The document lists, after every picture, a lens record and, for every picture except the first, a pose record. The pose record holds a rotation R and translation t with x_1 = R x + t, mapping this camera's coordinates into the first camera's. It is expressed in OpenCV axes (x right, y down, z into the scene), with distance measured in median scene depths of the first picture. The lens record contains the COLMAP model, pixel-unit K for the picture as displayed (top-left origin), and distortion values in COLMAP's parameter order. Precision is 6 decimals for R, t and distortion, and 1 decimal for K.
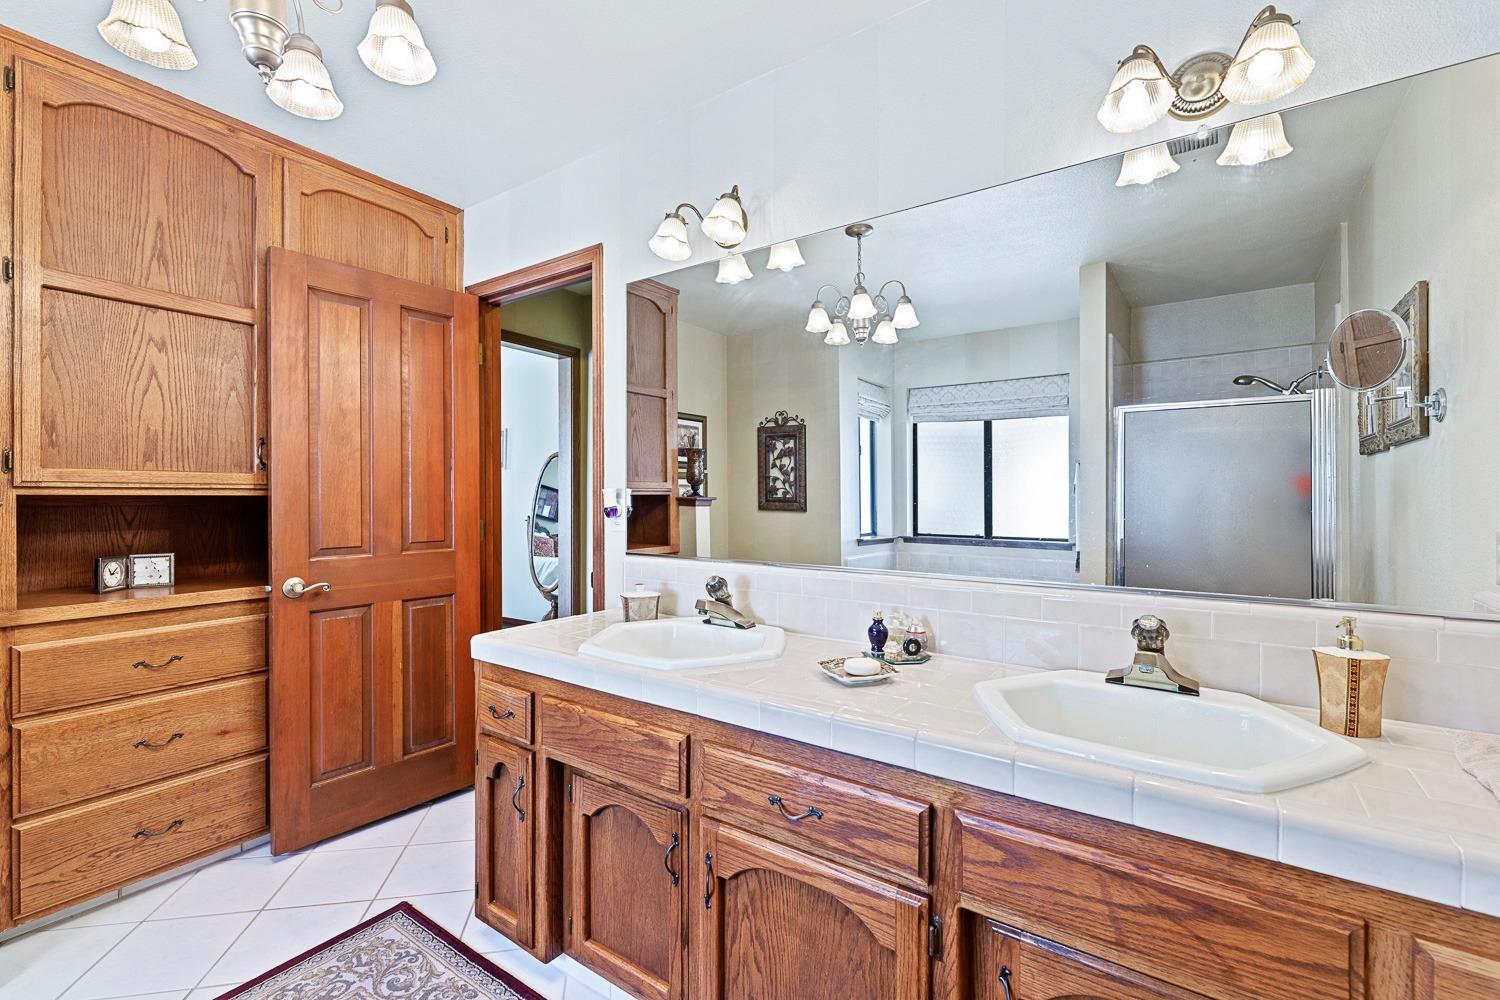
lens RADIAL K [[634.3, 0, 715.5], [0, 634.3, 499.9], [0, 0, 1]] dist [-0.003540, -0.000142]
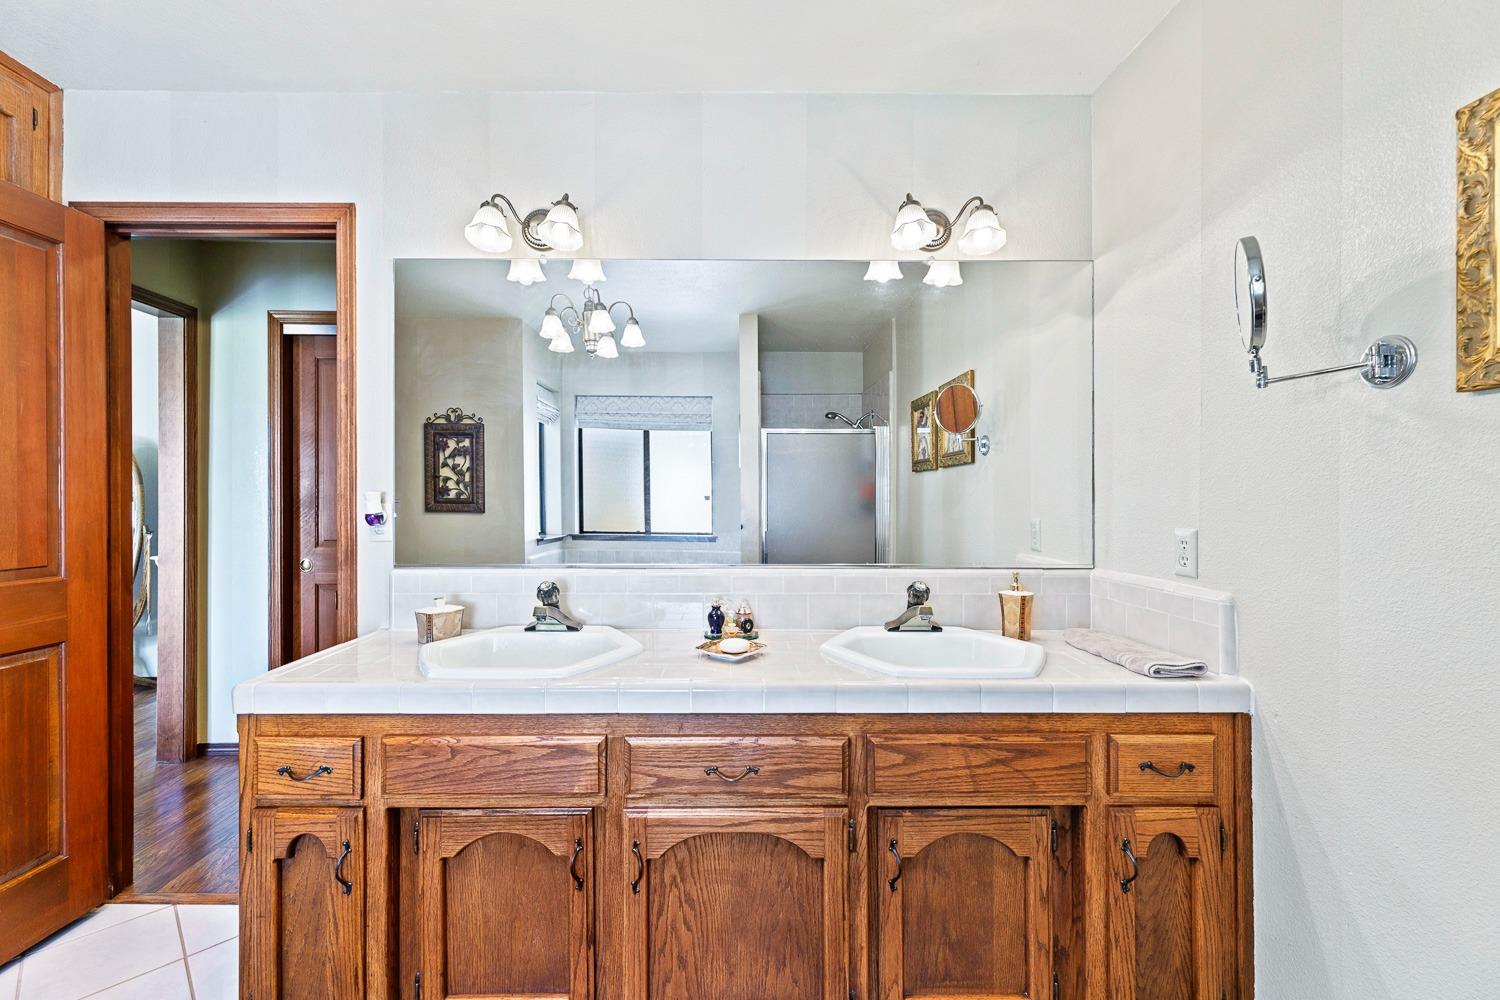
lens RADIAL K [[600.0, 0, 753.6], [0, 600.0, 498.8], [0, 0, 1]] dist [-0.000706, 0.000177]
pose [[0.818872, -0.003104, 0.573967, -0.322778], [0.004173, 0.999991, -0.000545, -0.009039], [-0.573960, 0.002842, 0.818878, 0.051175]]
